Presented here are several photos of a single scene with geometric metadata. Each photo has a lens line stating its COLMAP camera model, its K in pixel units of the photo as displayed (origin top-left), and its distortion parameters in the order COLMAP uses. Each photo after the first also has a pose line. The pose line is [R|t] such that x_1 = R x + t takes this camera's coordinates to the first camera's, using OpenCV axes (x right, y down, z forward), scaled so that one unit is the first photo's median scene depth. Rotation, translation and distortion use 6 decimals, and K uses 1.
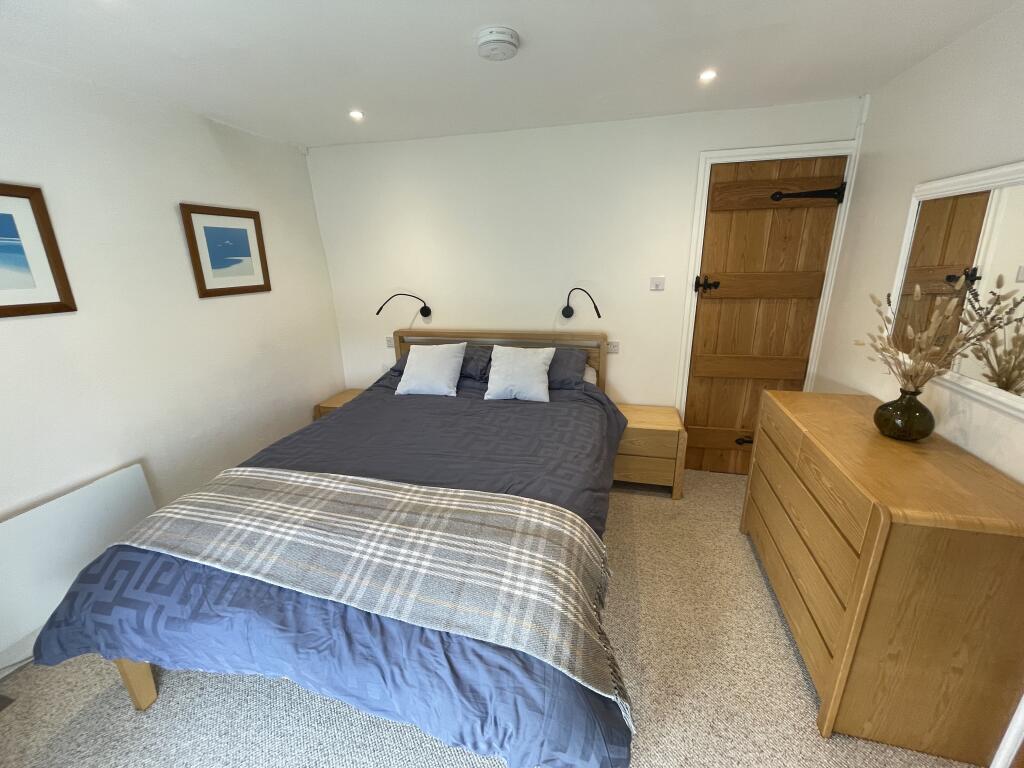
lens RADIAL K [[414.8, 0, 513.1], [0, 414.8, 385.8], [0, 0, 1]] dist [-0.003224, -0.000312]
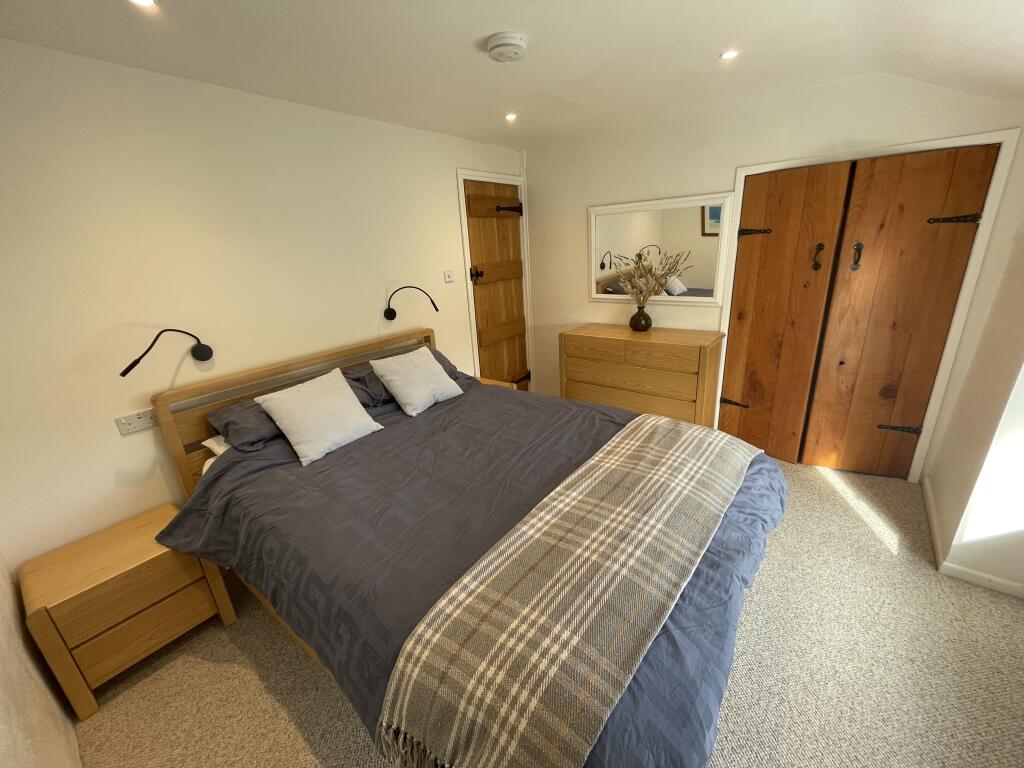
lens RADIAL K [[414.8, 0, 517.4], [0, 414.8, 383.9], [0, 0, 1]] dist [-0.003224, -0.000312]
pose [[0.396879, -0.292907, 0.869881, -0.825422], [0.324391, 0.931316, 0.165592, -0.119271], [-0.858637, 0.216462, 0.464636, 0.447588]]
